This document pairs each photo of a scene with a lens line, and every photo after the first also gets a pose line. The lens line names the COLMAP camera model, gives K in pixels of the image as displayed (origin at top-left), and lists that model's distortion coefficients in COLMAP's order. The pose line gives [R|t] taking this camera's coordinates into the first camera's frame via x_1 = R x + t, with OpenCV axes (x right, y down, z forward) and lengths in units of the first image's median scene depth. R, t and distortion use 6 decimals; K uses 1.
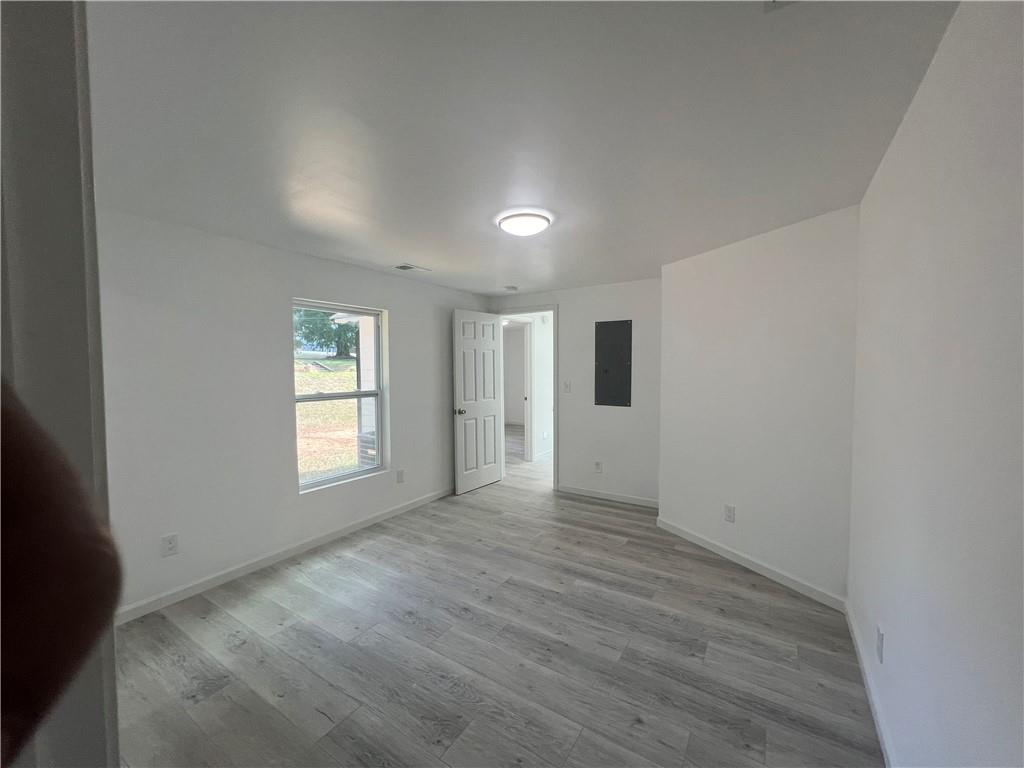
lens RADIAL K [[413.5, 0, 511.2], [0, 413.5, 383.1], [0, 0, 1]] dist [-0.002396, 0.000789]
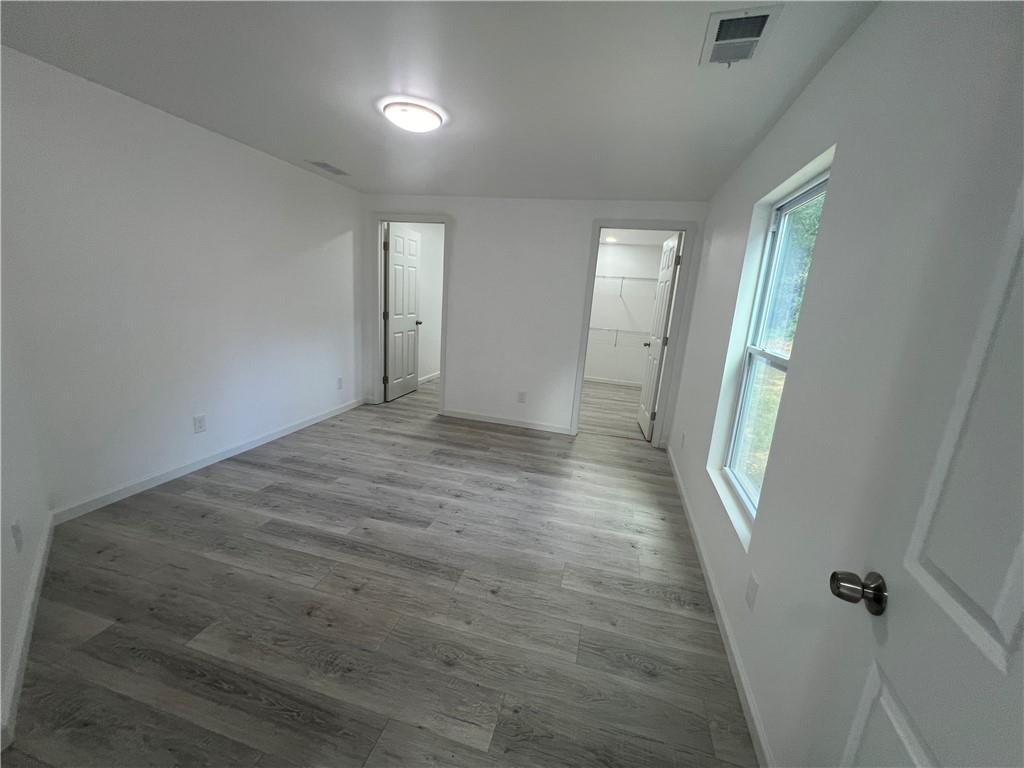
lens RADIAL K [[413.5, 0, 513.5], [0, 413.5, 384.4], [0, 0, 1]] dist [-0.002396, 0.000789]
pose [[-0.947209, 0.006516, -0.320549, 0.108757], [-0.079439, 0.963849, 0.254333, -0.068042], [0.310618, 0.266371, -0.912449, 1.913096]]
